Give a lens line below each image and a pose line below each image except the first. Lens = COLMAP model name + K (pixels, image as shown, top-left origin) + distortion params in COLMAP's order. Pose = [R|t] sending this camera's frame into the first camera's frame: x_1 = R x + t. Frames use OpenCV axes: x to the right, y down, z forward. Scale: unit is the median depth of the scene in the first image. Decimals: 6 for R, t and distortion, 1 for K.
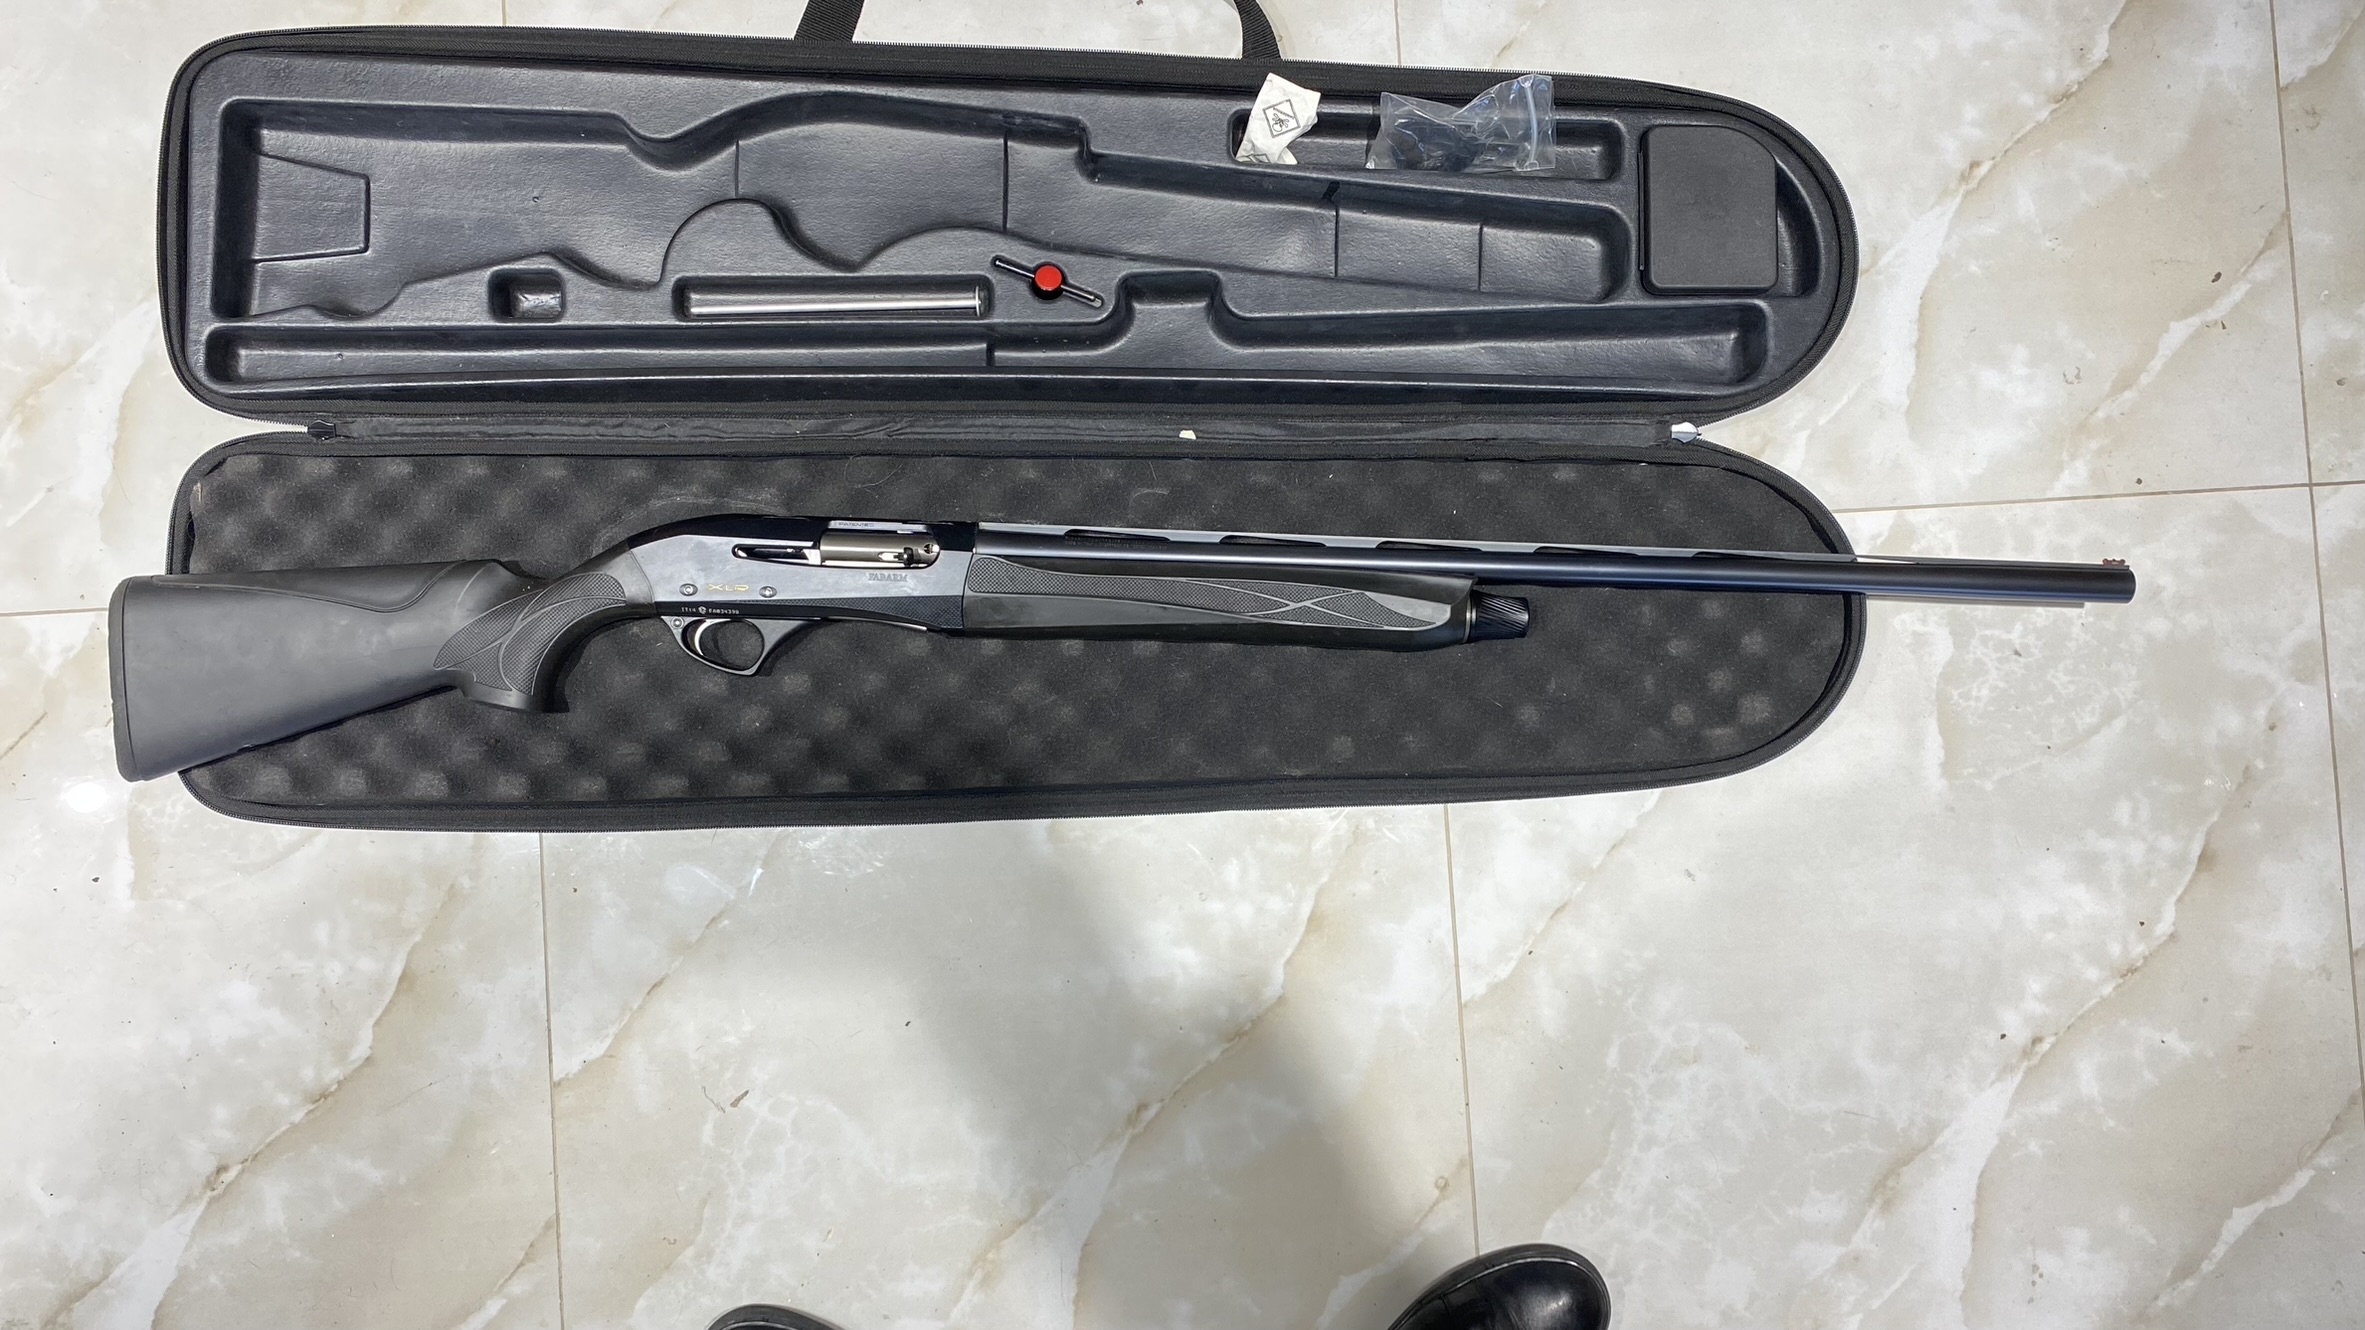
lens RADIAL K [[1724.1, 0, 1182.5], [0, 1724.1, 665.0], [0, 0, 1]] dist [0.007098, 0.004440]
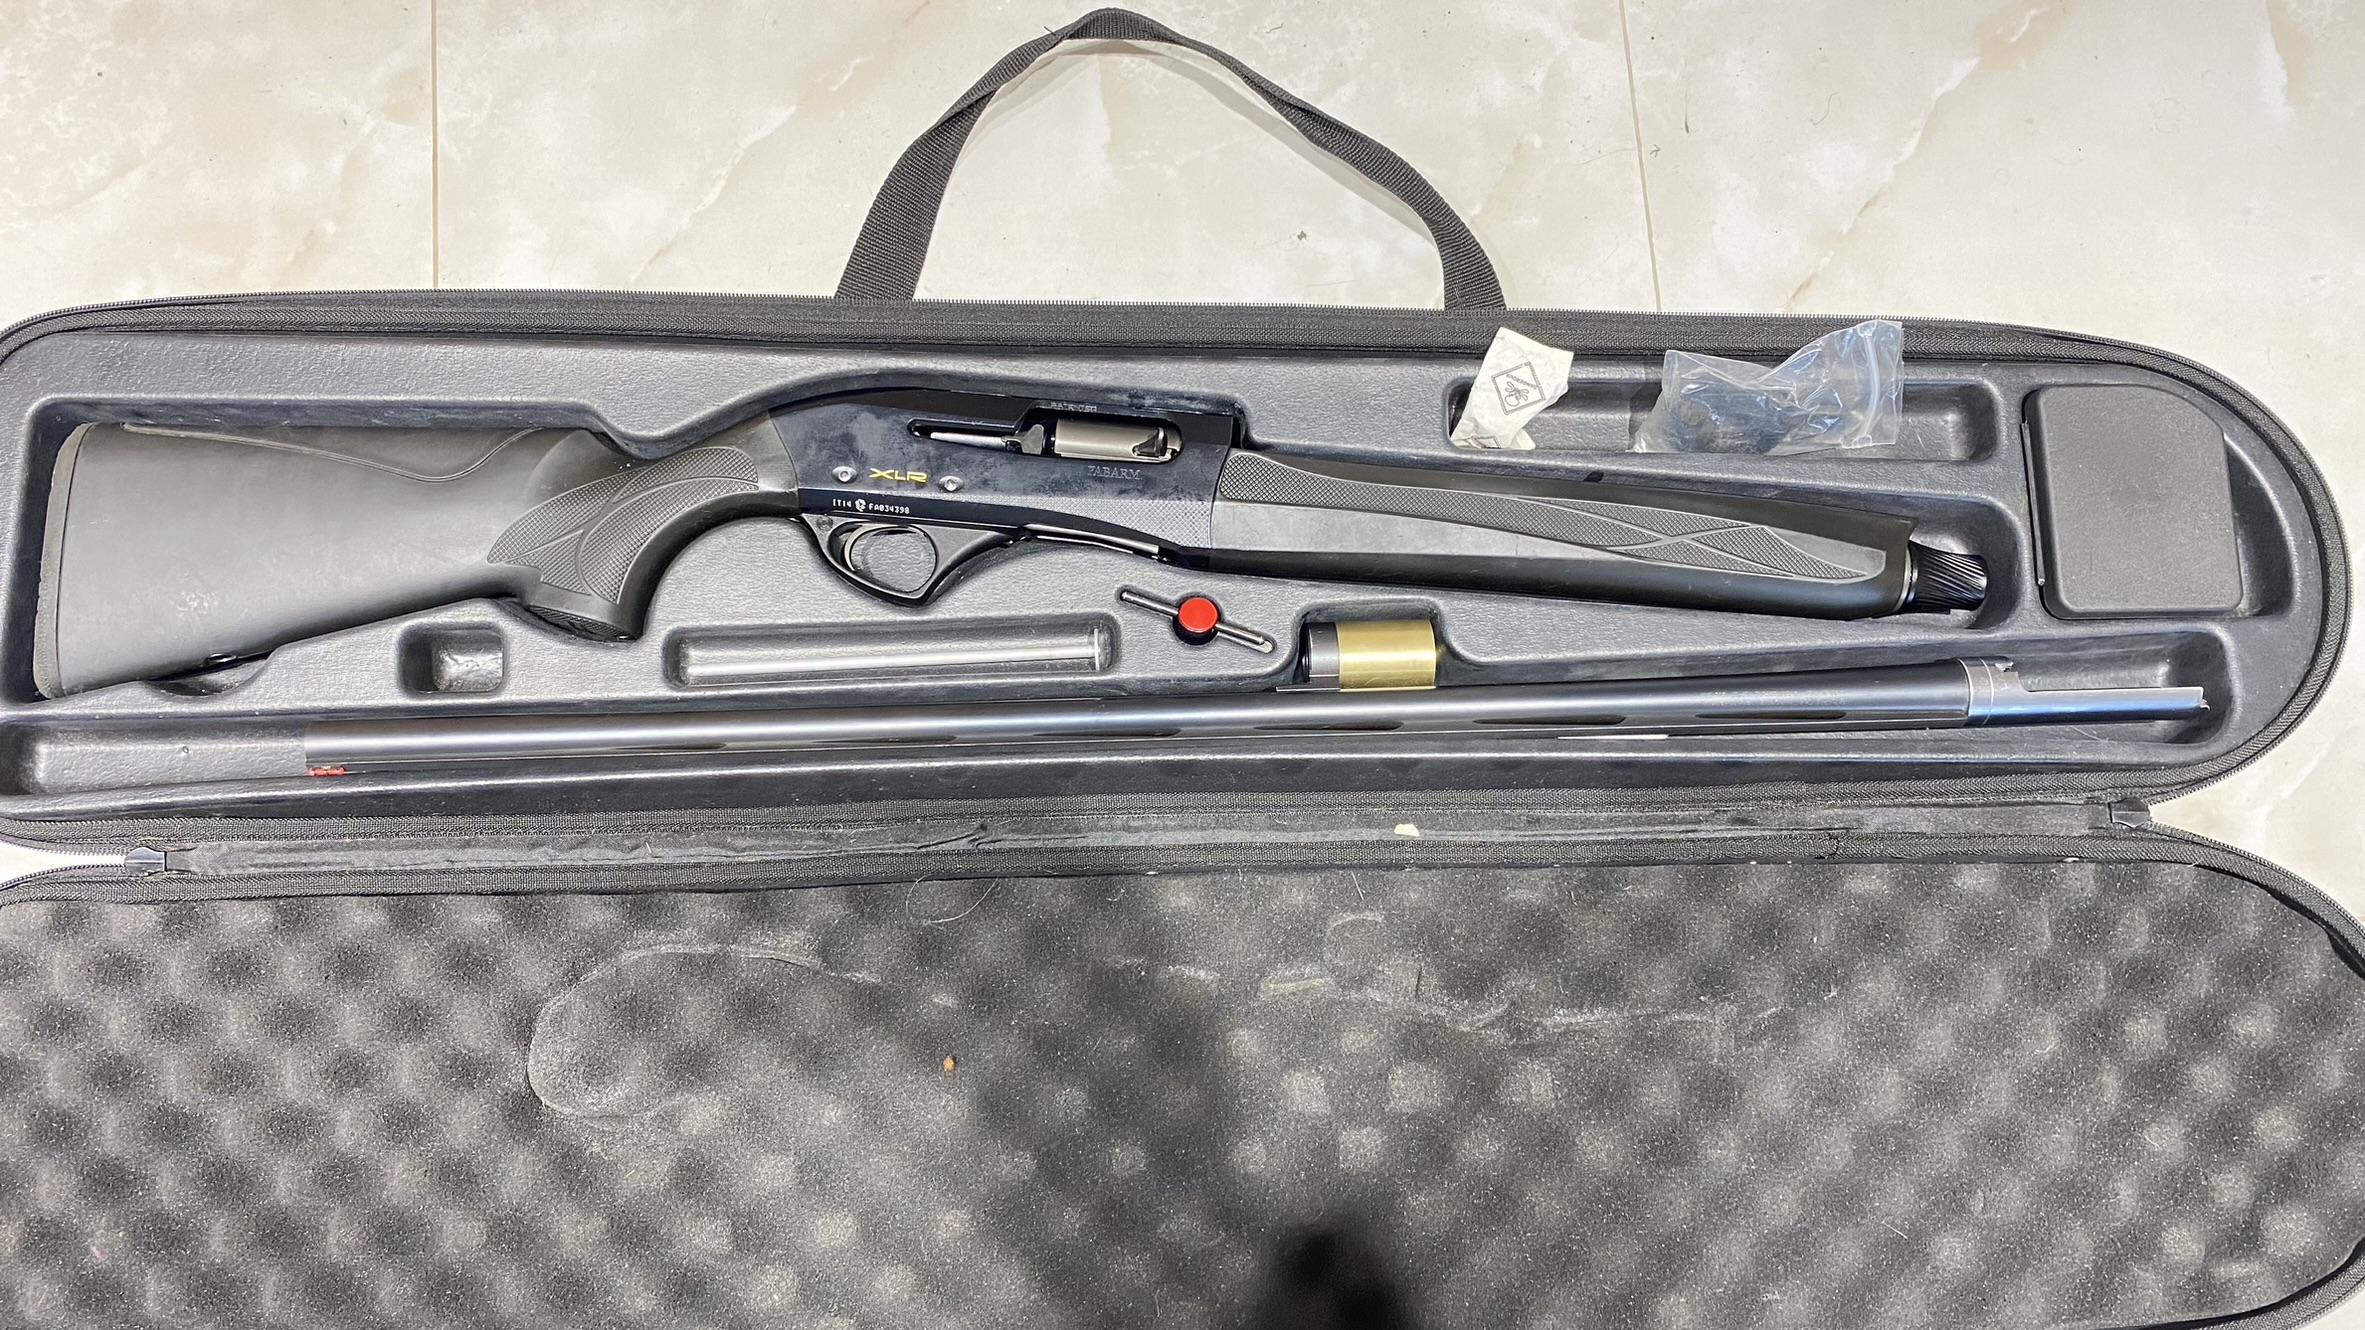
lens RADIAL K [[1724.1, 0, 1182.5], [0, 1724.1, 665.0], [0, 0, 1]] dist [0.007098, 0.004440]
pose [[0.999626, -0.025193, 0.010647, -0.092613], [0.026421, 0.990114, -0.137756, -0.107817], [-0.007072, 0.137986, 0.990409, 0.307362]]
